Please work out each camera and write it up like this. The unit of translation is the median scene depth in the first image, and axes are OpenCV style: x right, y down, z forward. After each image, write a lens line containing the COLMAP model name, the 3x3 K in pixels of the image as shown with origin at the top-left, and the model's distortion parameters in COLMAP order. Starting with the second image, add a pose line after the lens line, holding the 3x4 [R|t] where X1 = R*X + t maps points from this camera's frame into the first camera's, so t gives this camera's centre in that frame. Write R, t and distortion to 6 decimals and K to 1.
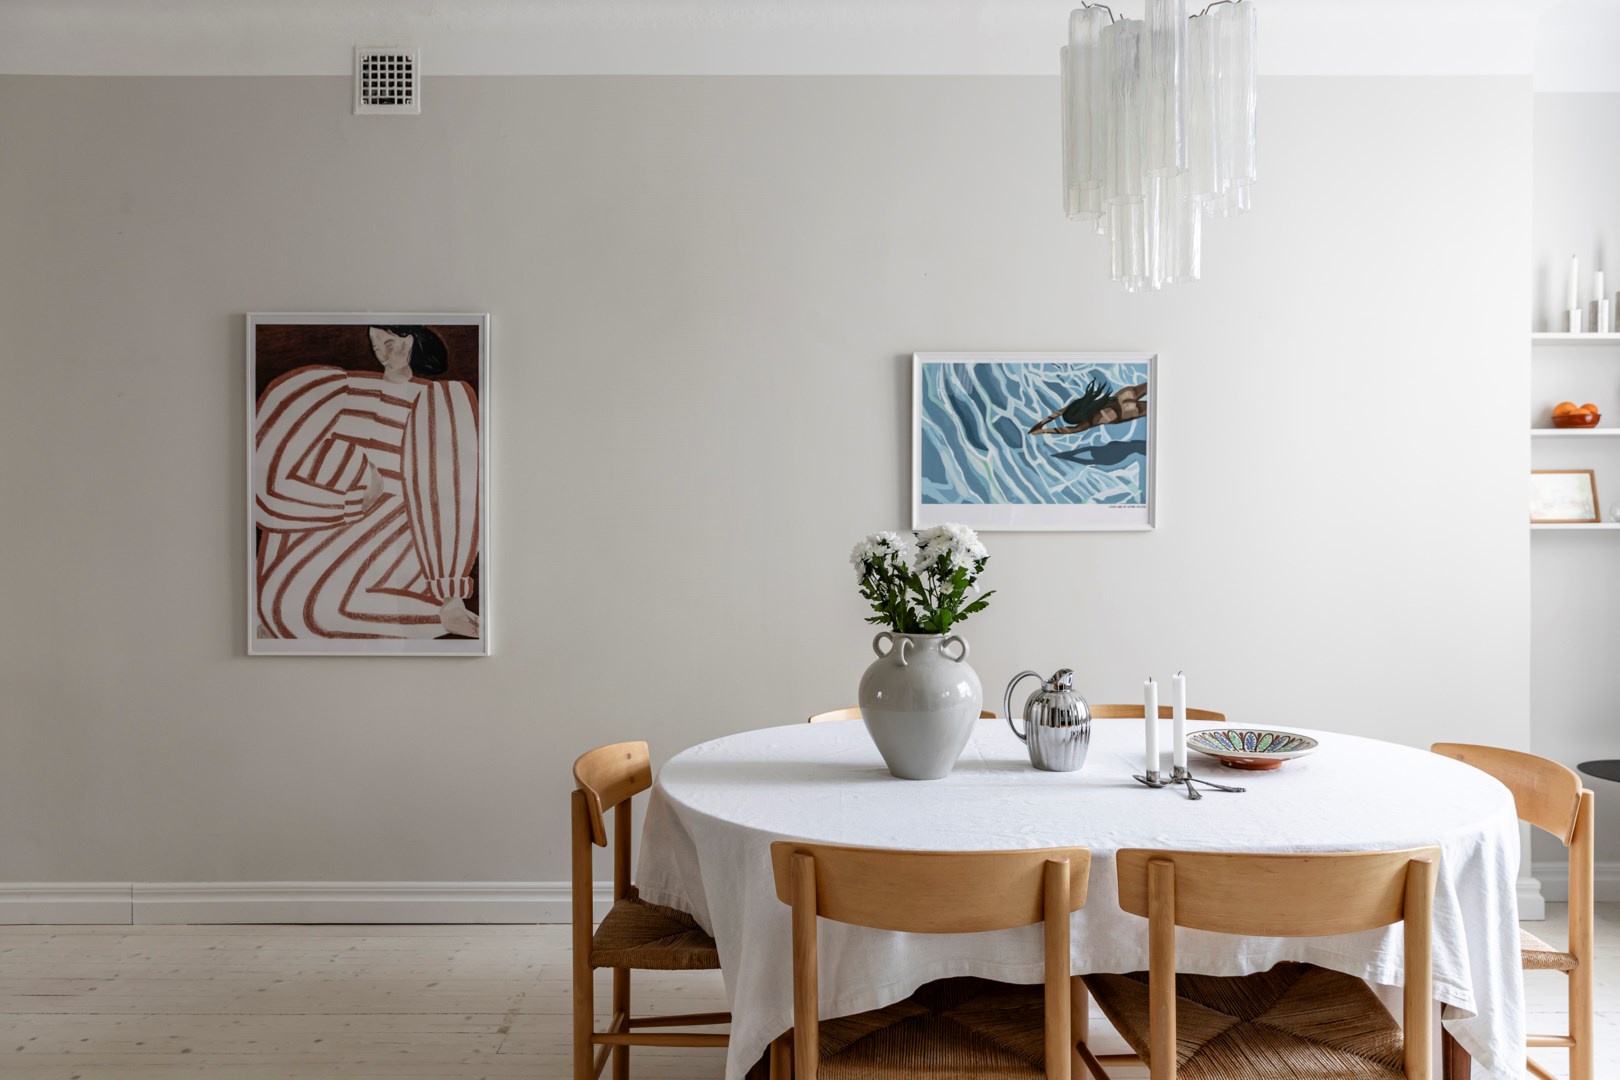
lens RADIAL K [[1165.5, 0, 808.1], [0, 1165.5, 508.8], [0, 0, 1]] dist [0.000051, 0.000088]
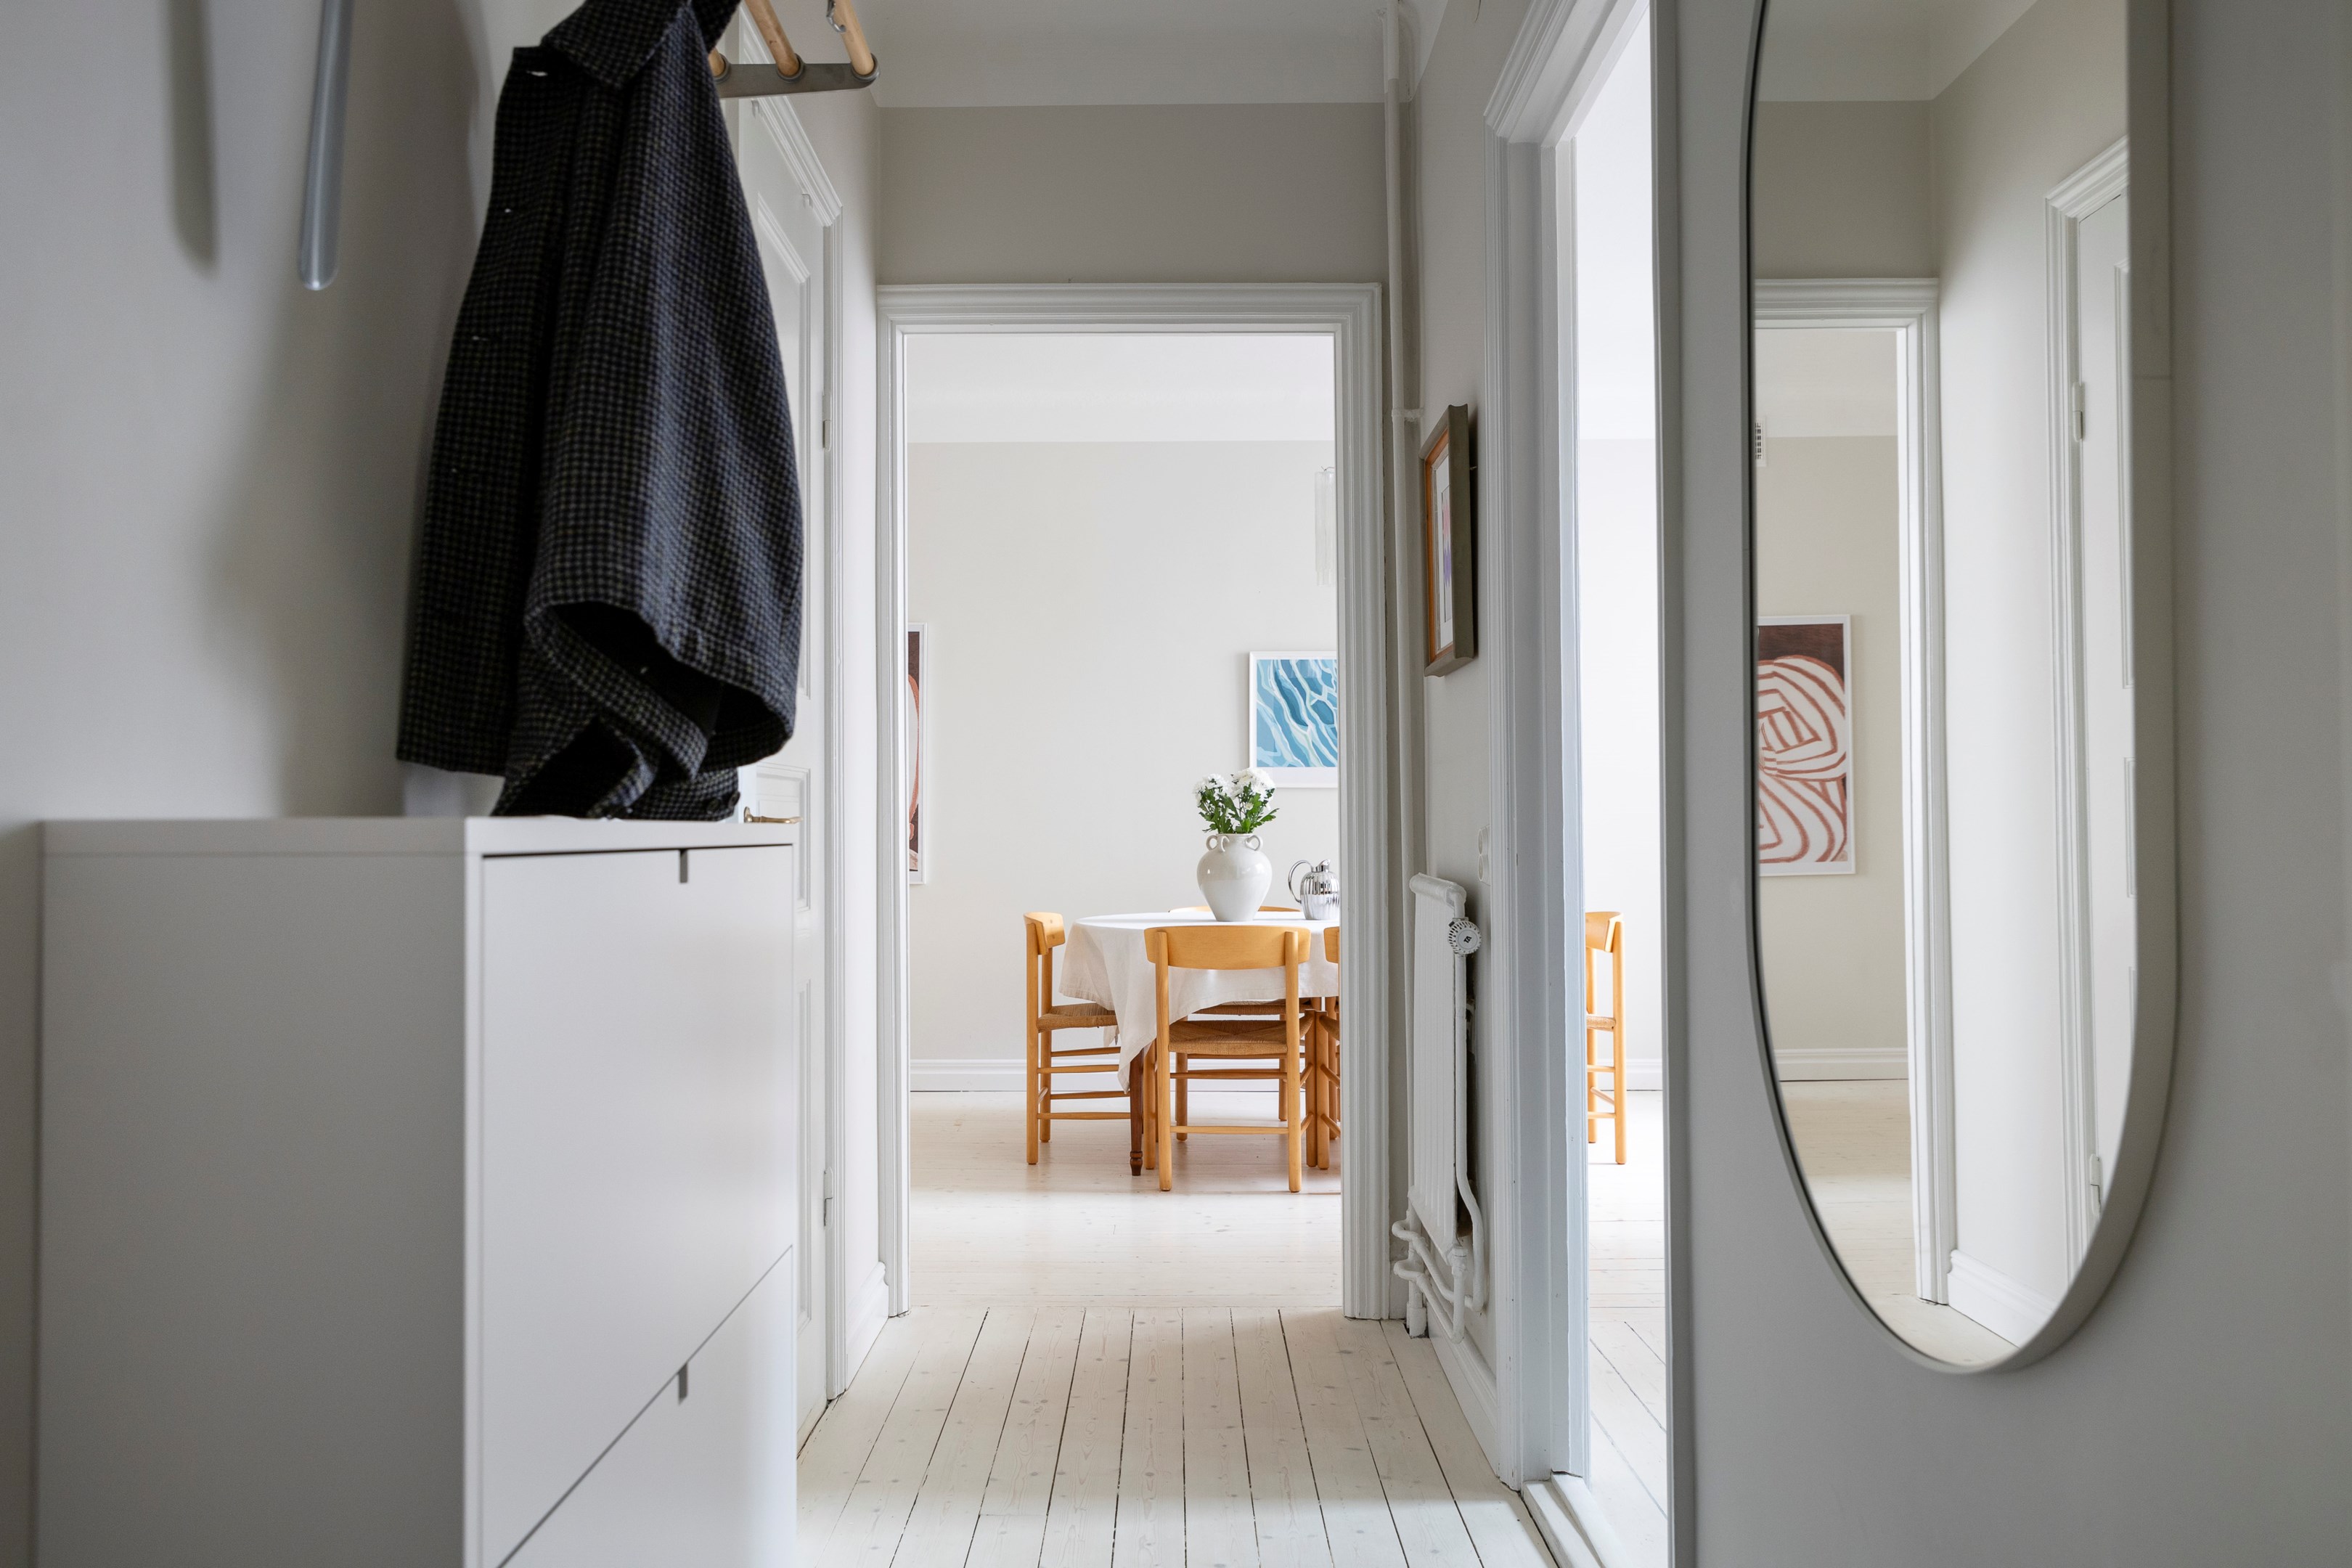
lens RADIAL K [[1928.7, 0, 1176.0], [0, 1928.7, 784.0], [0, 0, 1]] dist [0.000295, -0.000024]
pose [[0.999950, -0.001791, -0.009812, 0.028217], [0.001516, 0.999608, -0.027957, 0.076400], [0.009858, 0.027941, 0.999561, -1.183741]]
